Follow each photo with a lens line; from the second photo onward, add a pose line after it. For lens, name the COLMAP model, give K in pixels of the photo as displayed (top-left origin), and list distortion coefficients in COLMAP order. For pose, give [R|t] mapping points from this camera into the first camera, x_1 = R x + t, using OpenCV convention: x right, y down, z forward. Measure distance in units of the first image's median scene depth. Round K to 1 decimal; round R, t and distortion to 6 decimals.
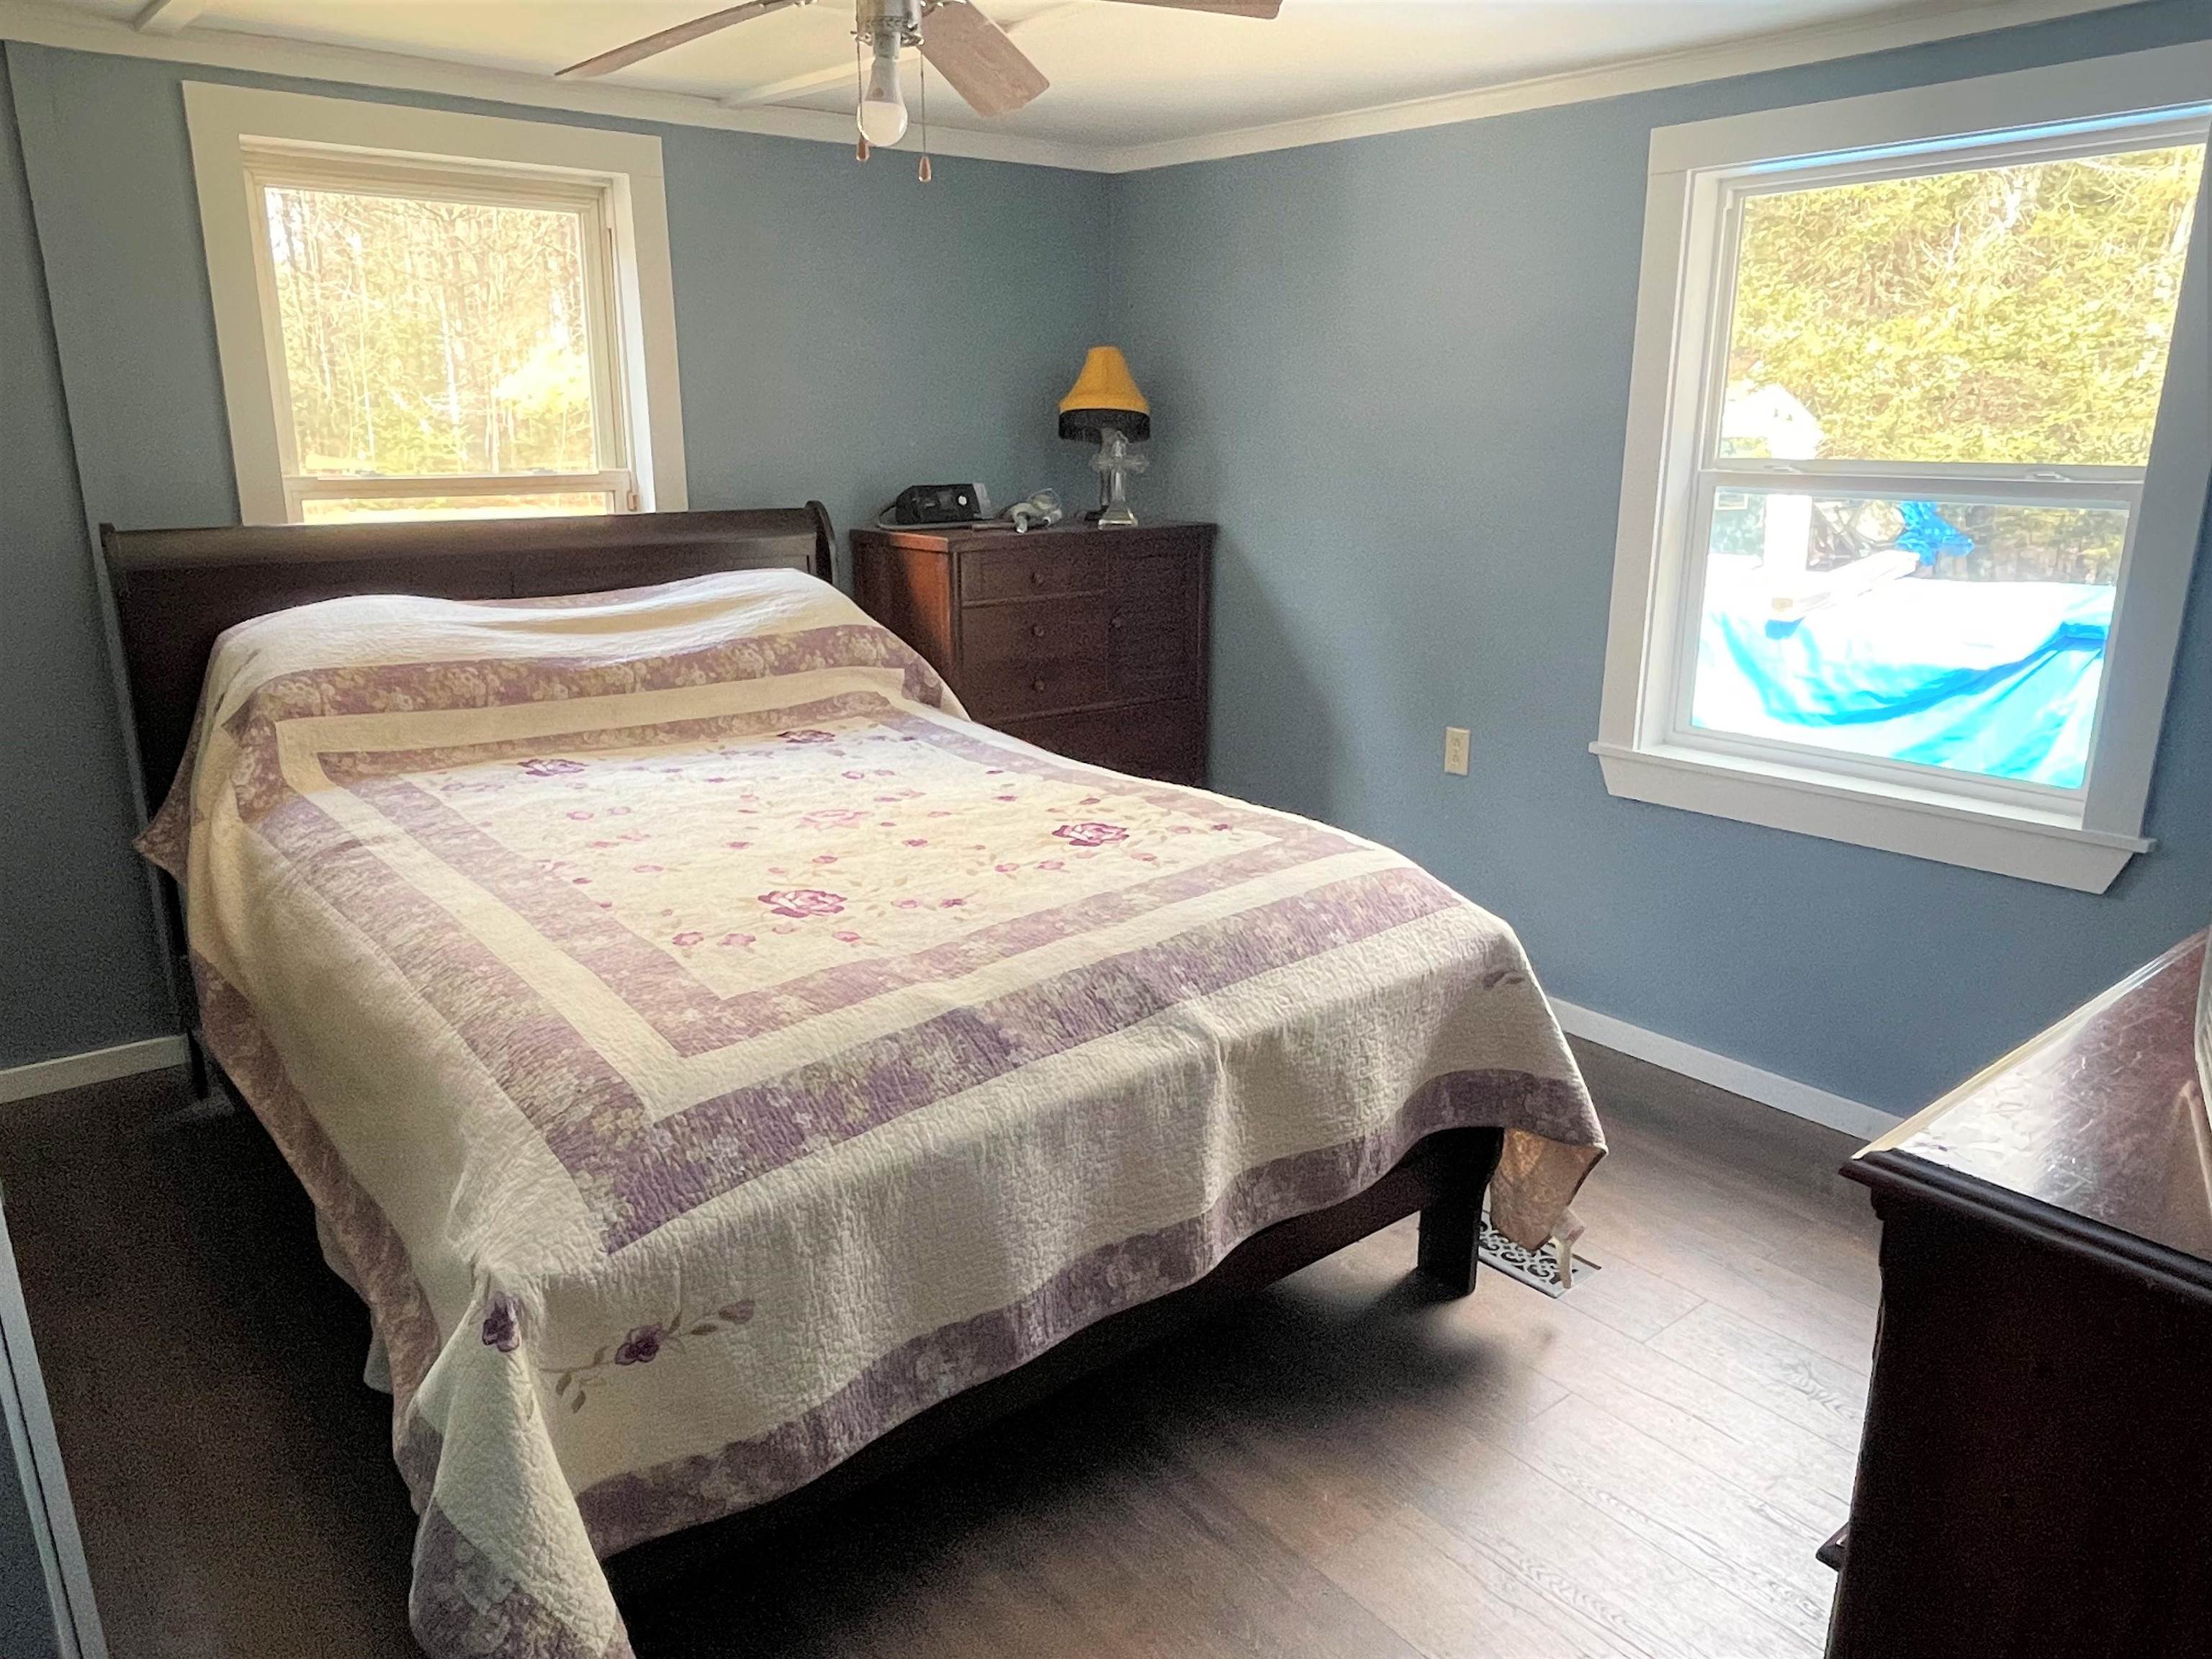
lens RADIAL K [[1512.7, 0, 1106.0], [0, 1512.7, 829.5], [0, 0, 1]] dist [0.001824, -0.006529]
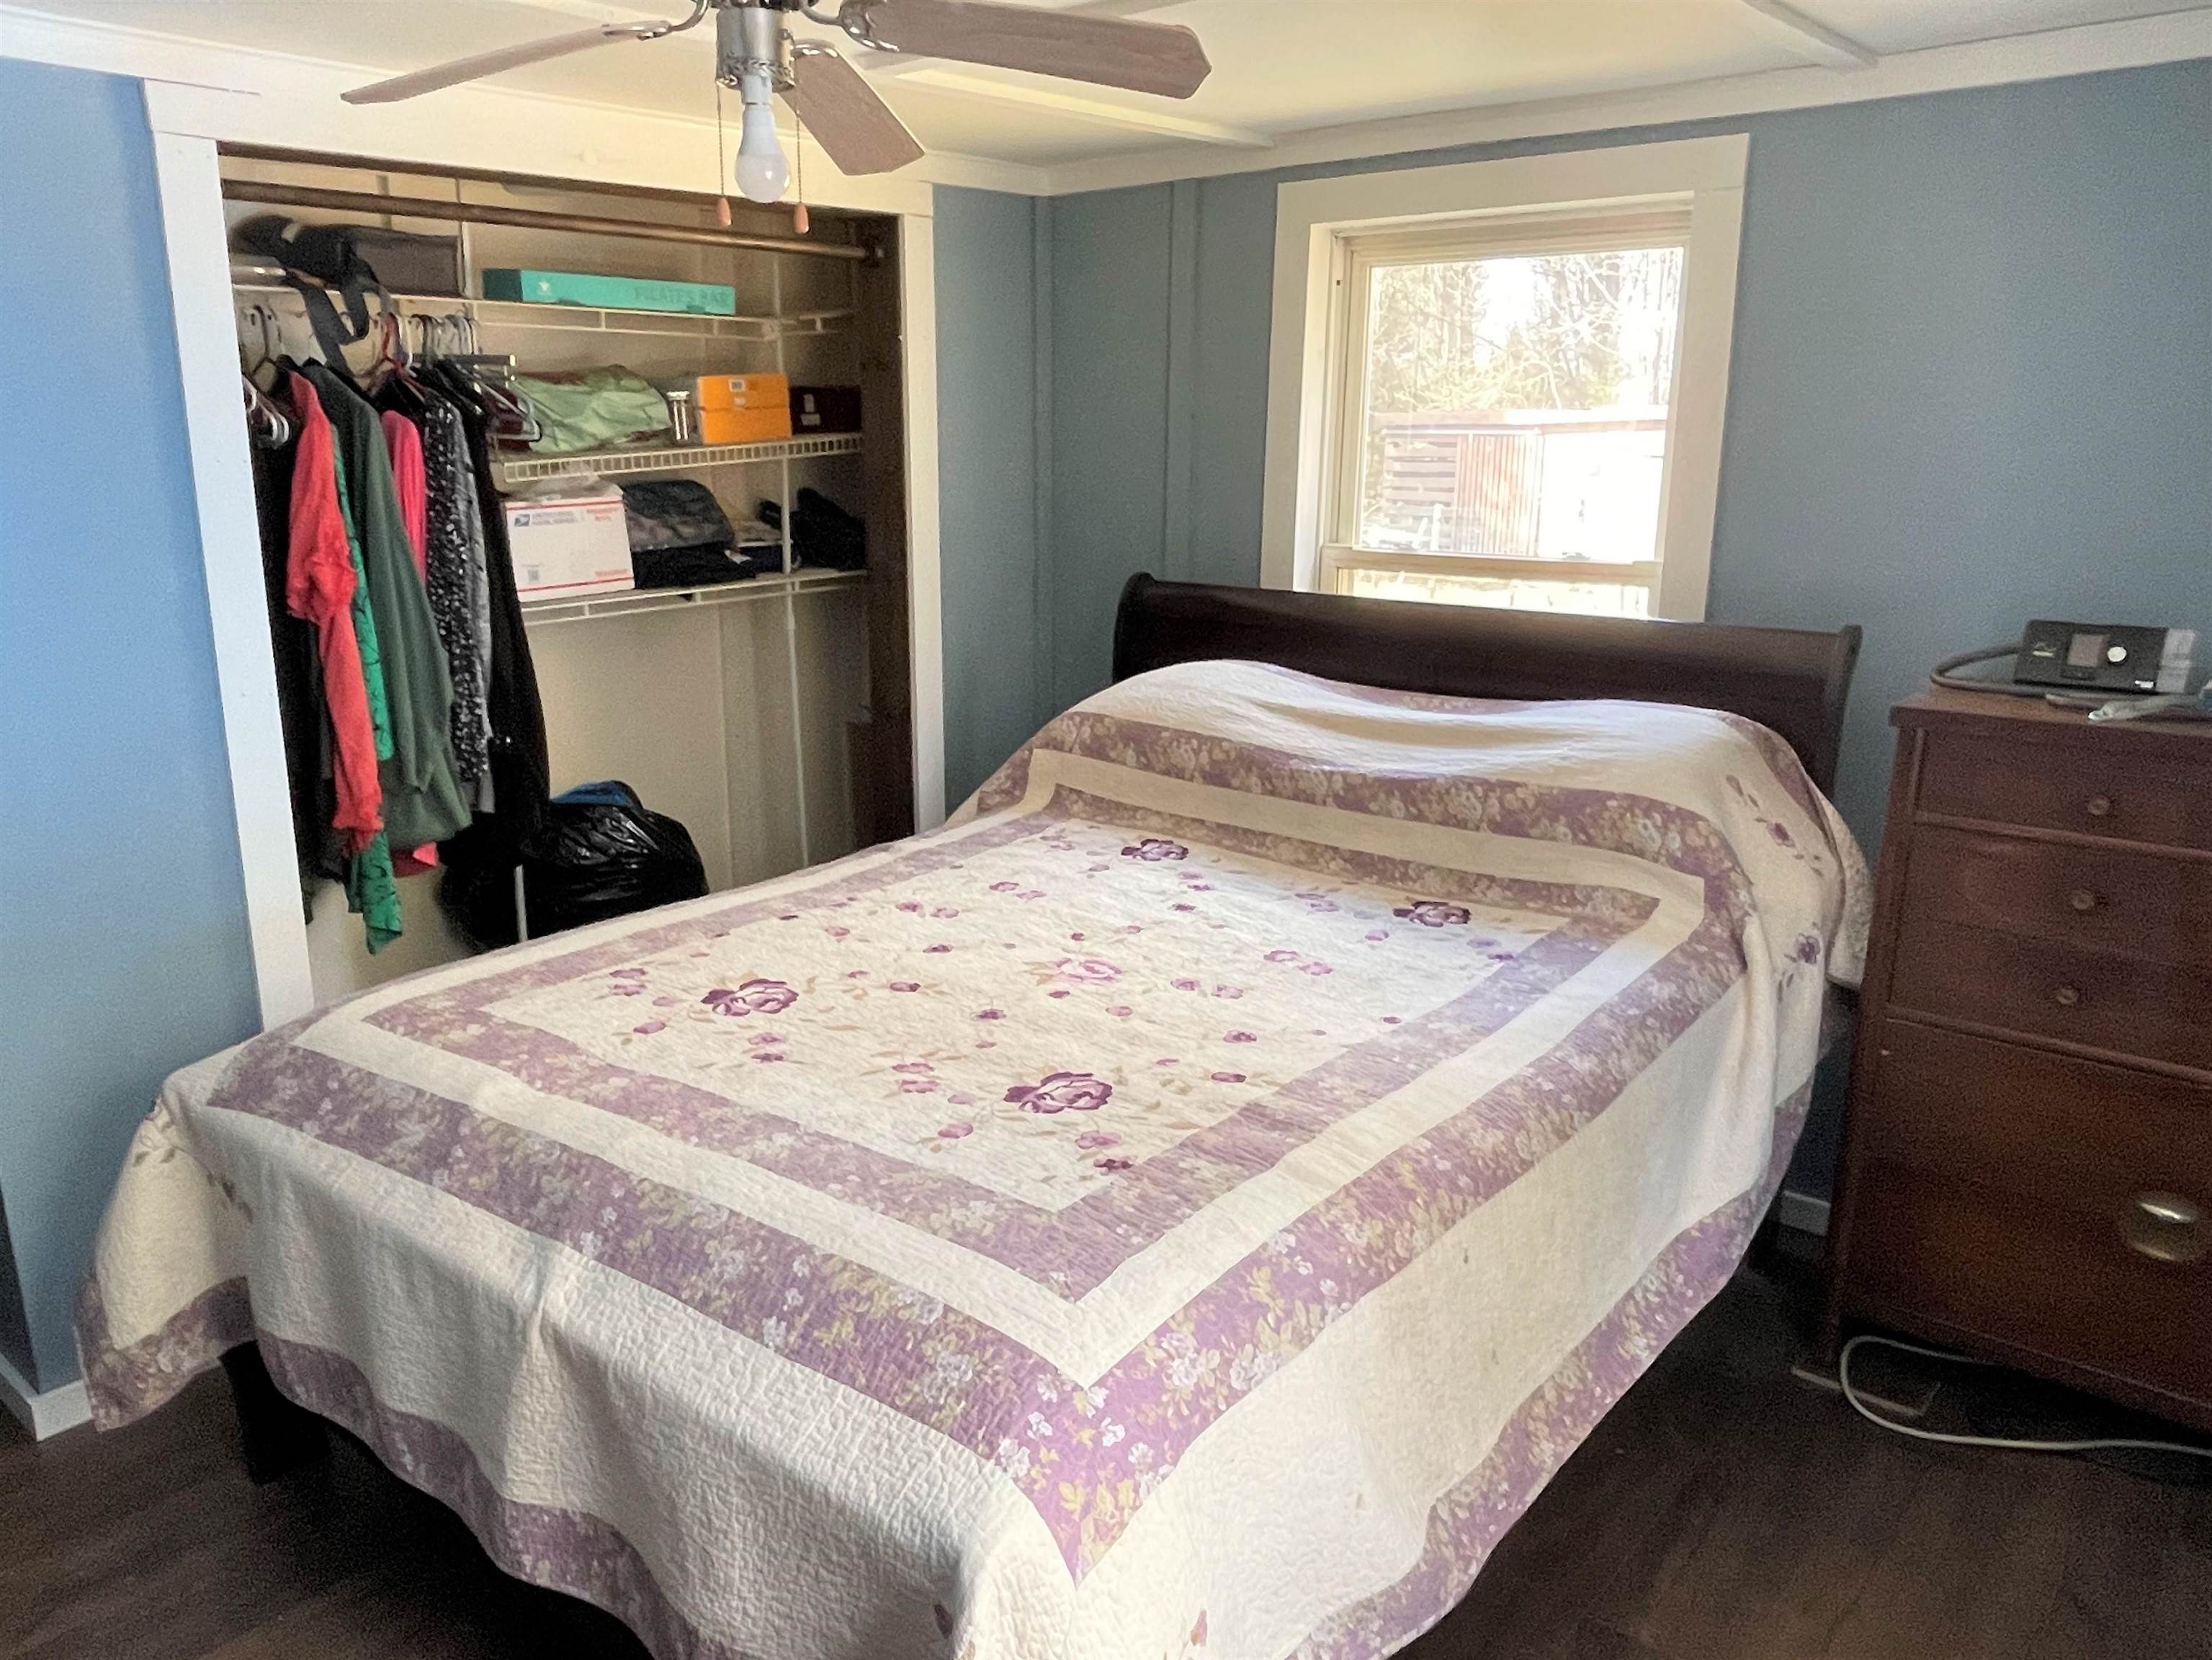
lens RADIAL K [[1616.6, 0, 1106.0], [0, 1616.6, 830.0], [0, 0, 1]] dist [-0.011130, -0.005033]
pose [[0.193165, 0.218828, -0.956453, 0.730979], [-0.272200, 0.948500, 0.162035, -0.256105], [0.942653, 0.229046, 0.242782, 0.872748]]
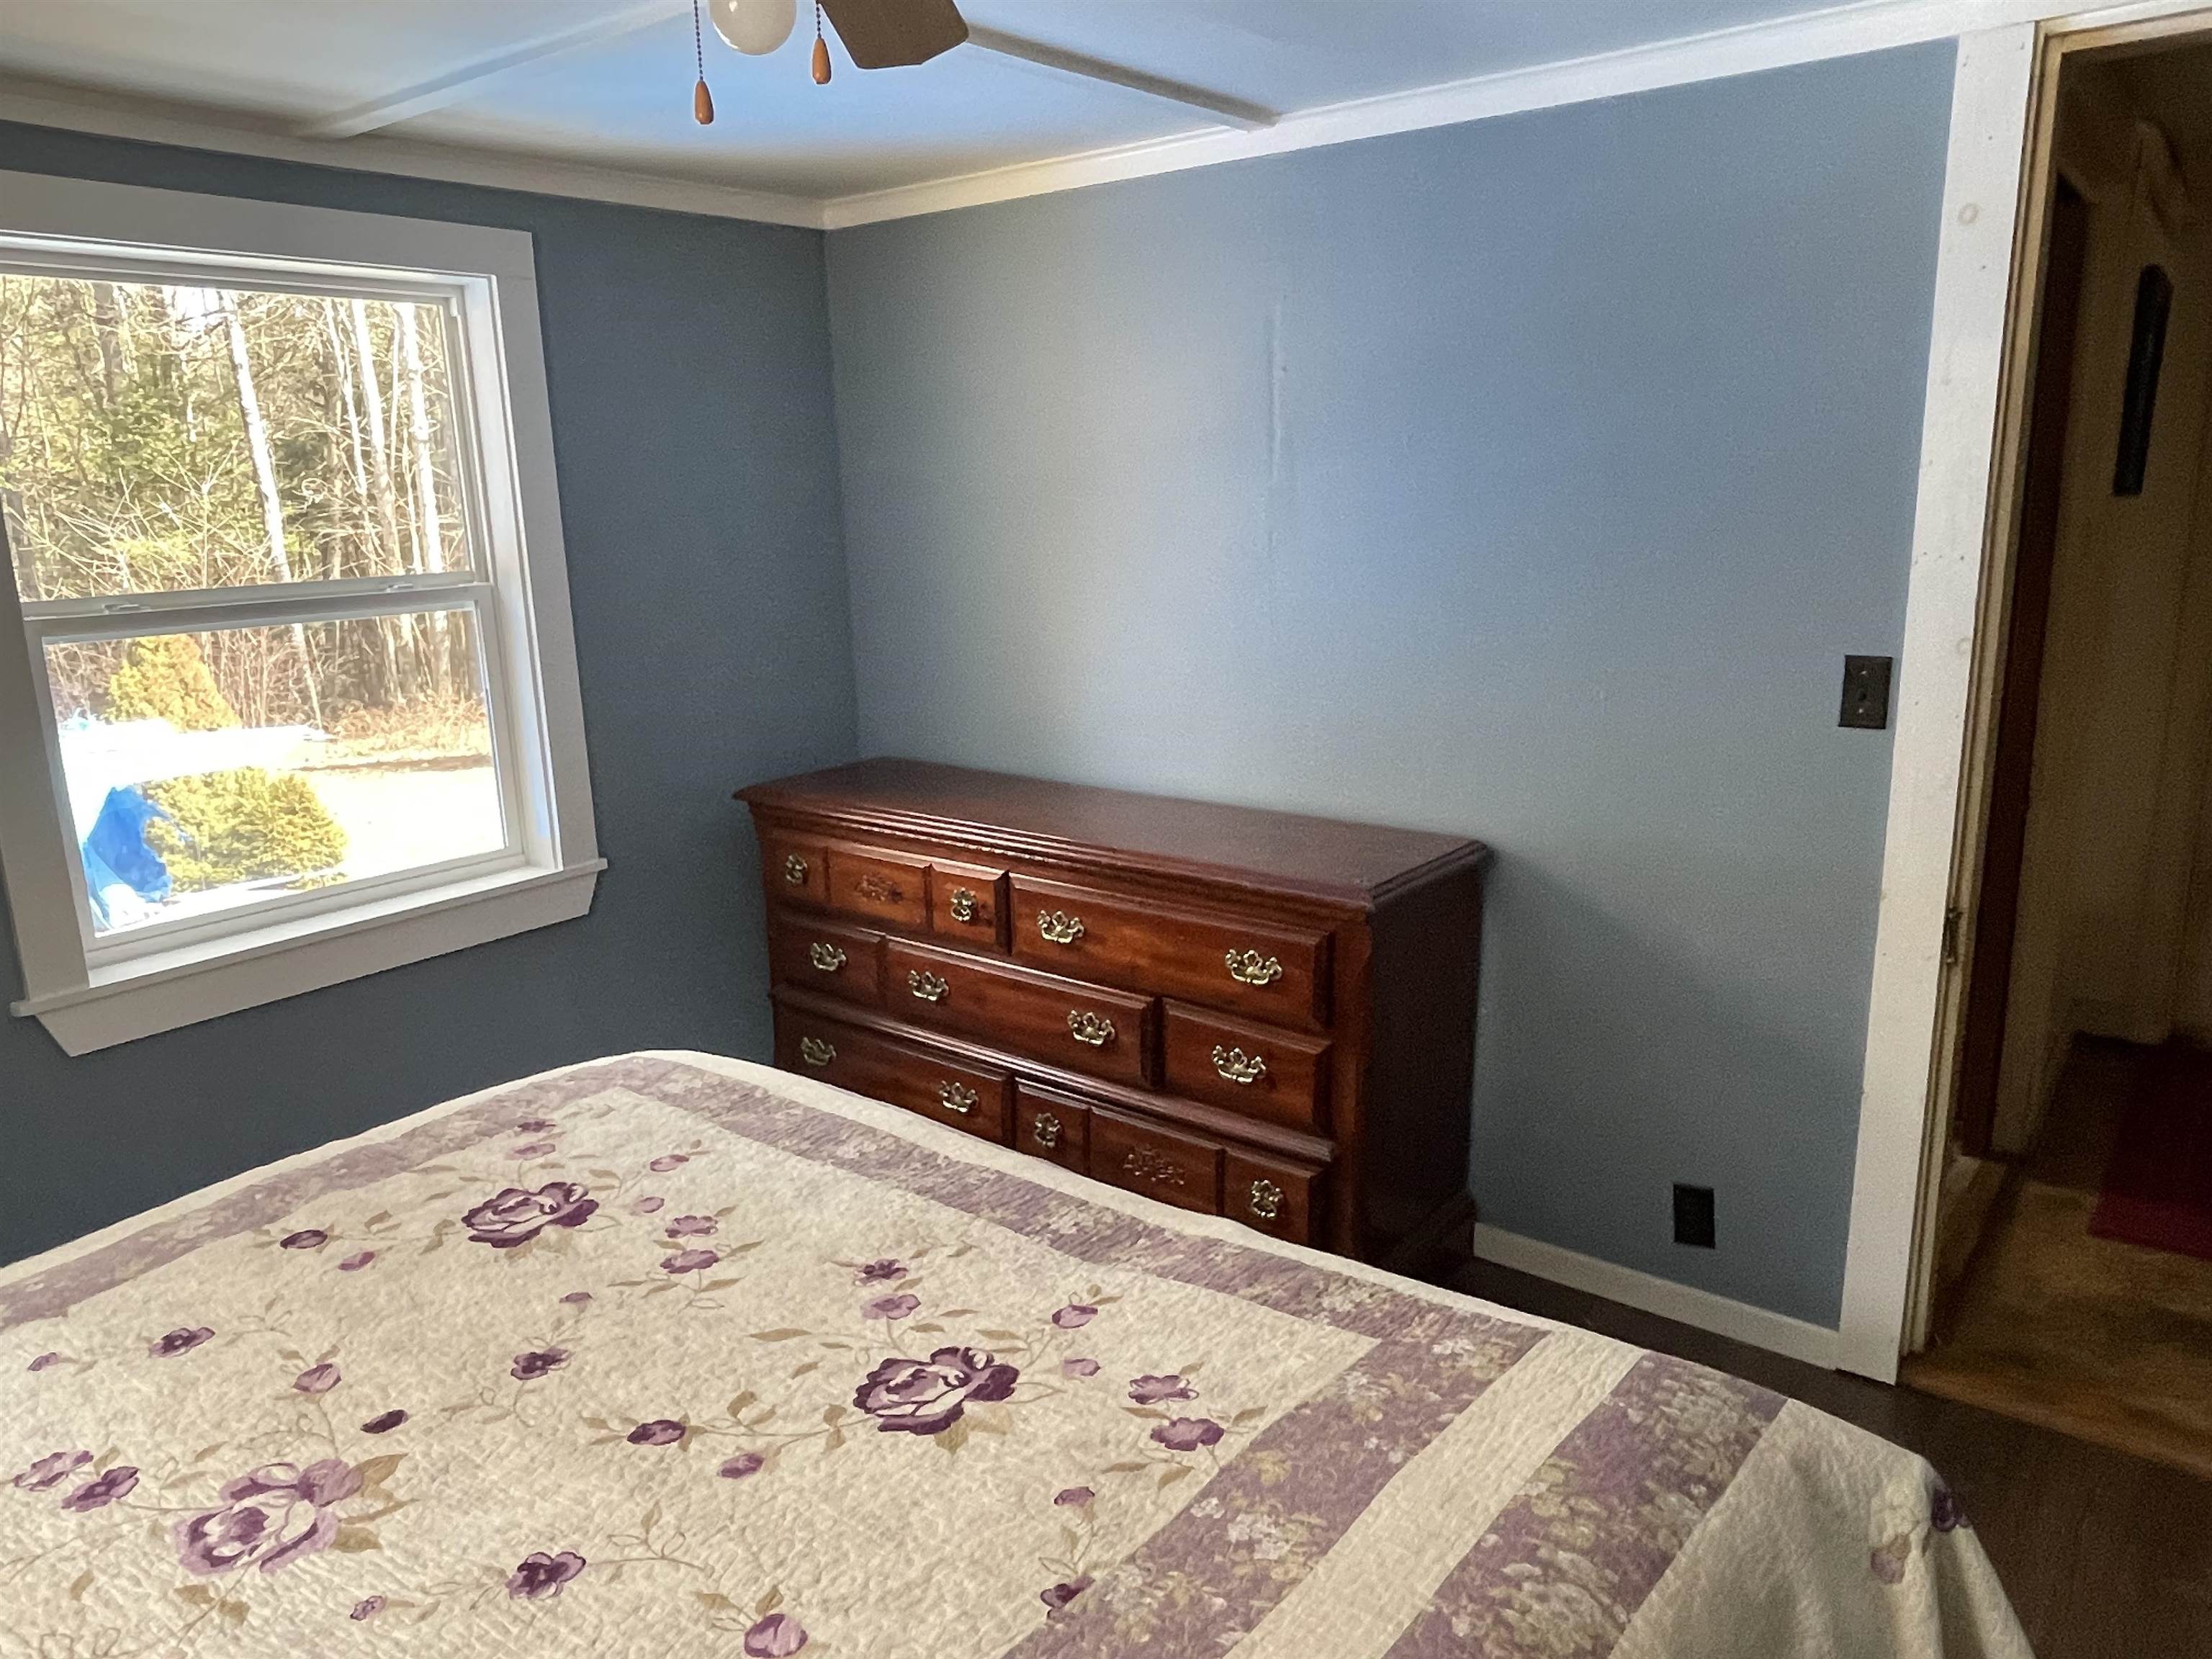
lens RADIAL K [[1512.7, 0, 1106.0], [0, 1512.7, 829.5], [0, 0, 1]] dist [0.001824, -0.006529]
pose [[-0.222786, -0.198454, 0.954454, -0.644654], [0.293012, 0.920158, 0.259717, -0.241432], [-0.929791, 0.337527, -0.146849, 0.887203]]
